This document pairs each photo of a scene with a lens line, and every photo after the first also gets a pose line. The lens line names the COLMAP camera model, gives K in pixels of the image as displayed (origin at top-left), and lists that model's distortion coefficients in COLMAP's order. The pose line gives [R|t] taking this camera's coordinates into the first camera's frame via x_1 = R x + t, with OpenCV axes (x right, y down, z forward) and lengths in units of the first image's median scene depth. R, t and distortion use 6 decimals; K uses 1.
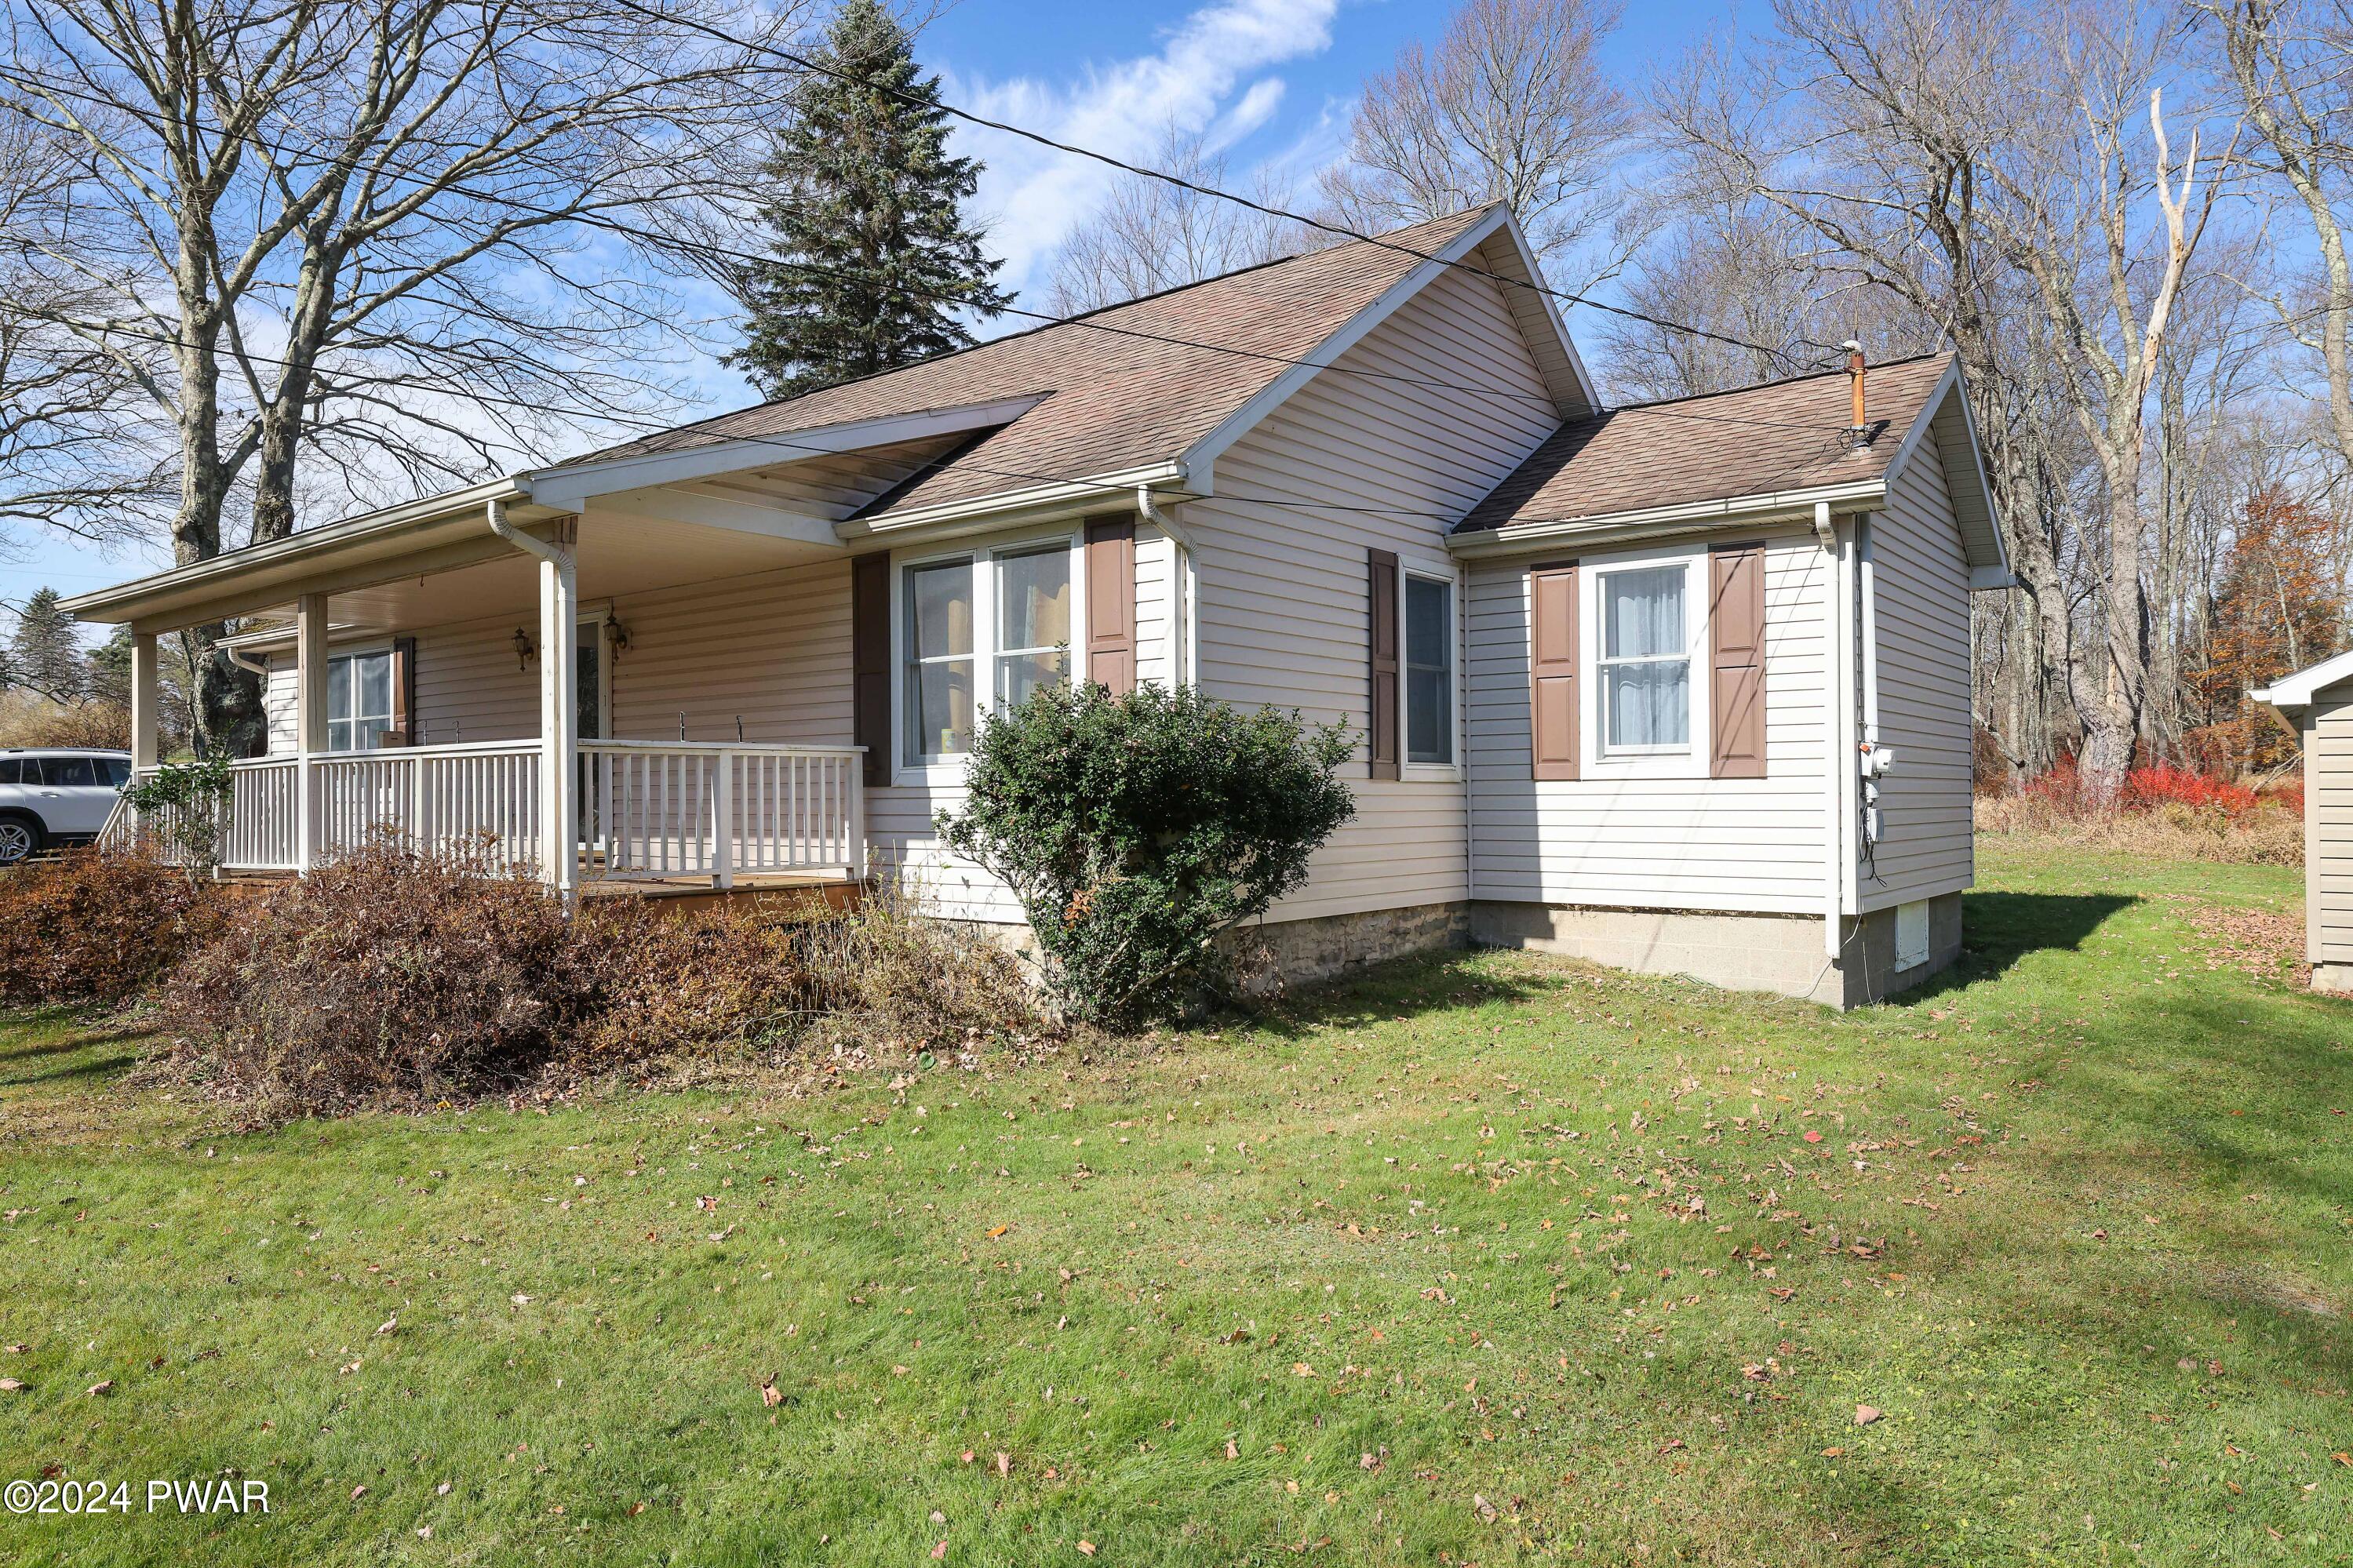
lens RADIAL K [[1564.6, 0, 1176.5], [0, 1564.6, 784.0], [0, 0, 1]] dist [0.001268, 0.000722]
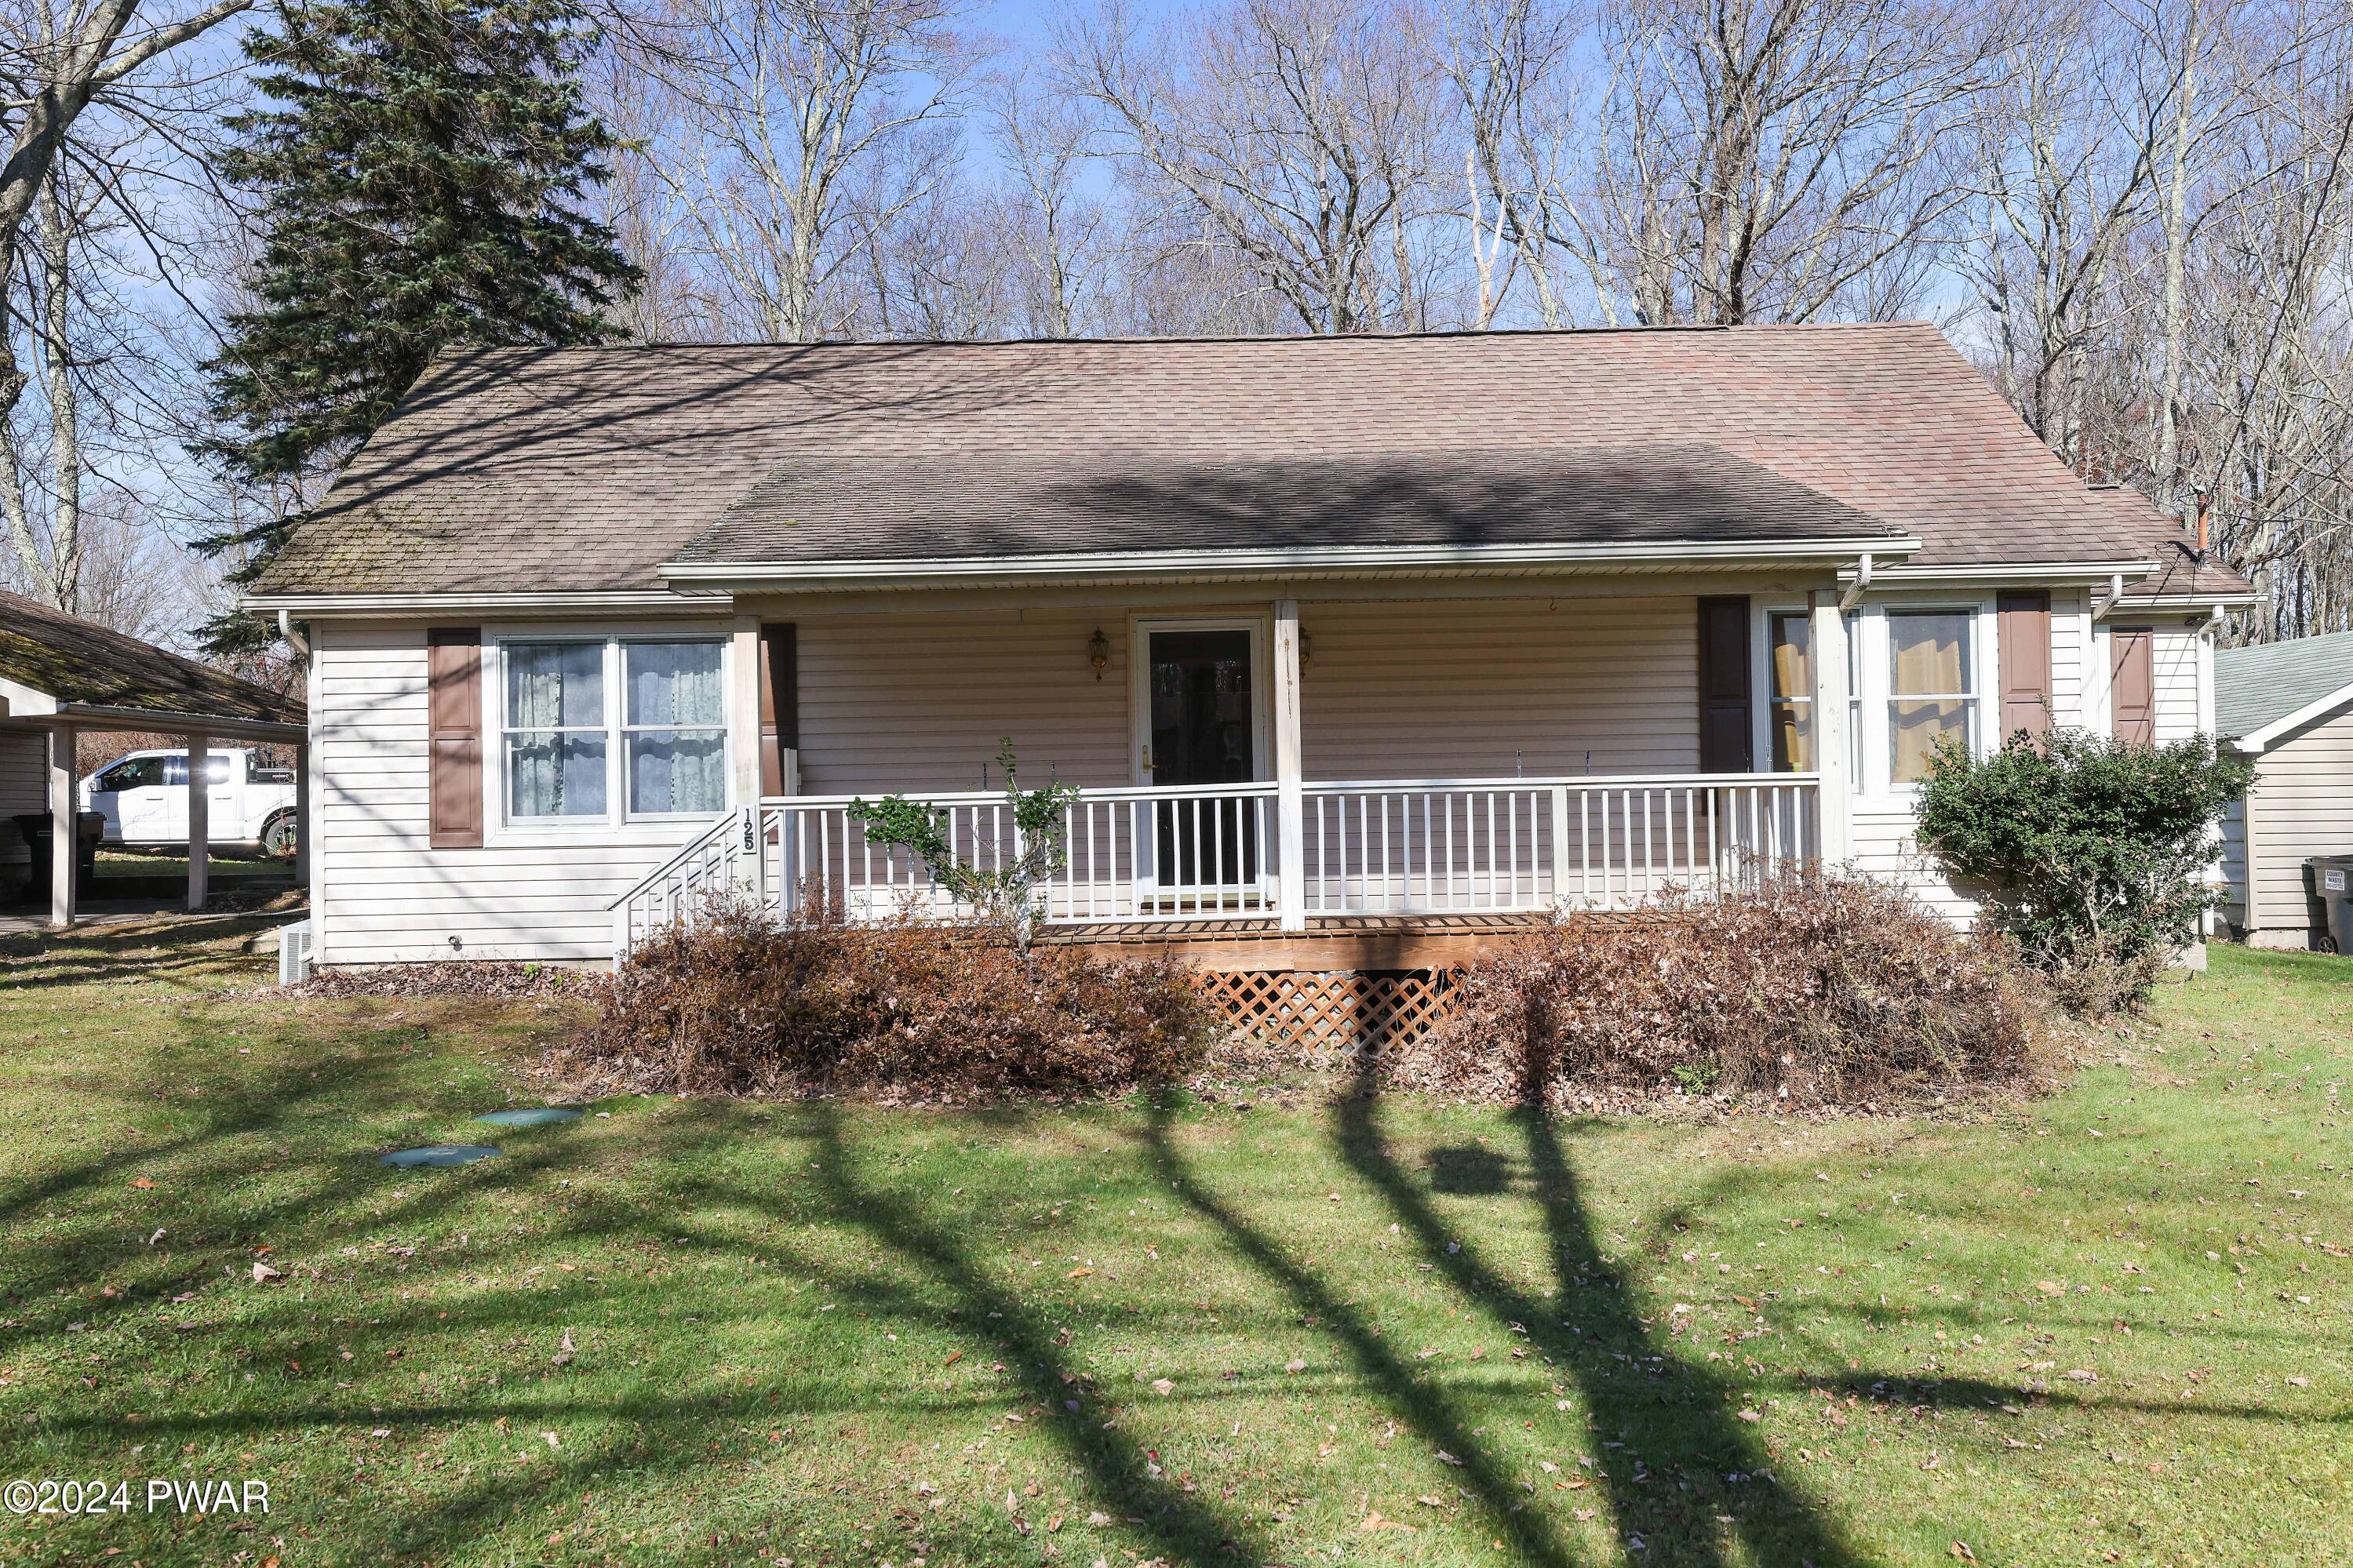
lens RADIAL K [[2084.0, 0, 1176.5], [0, 2084.0, 784.0], [0, 0, 1]] dist [0.046127, 0.018465]
pose [[0.758108, 0.000584, 0.652128, -1.439082], [0.005688, 0.999956, -0.007508, -0.012089], [-0.652104, 0.009401, 0.758071, 0.179104]]
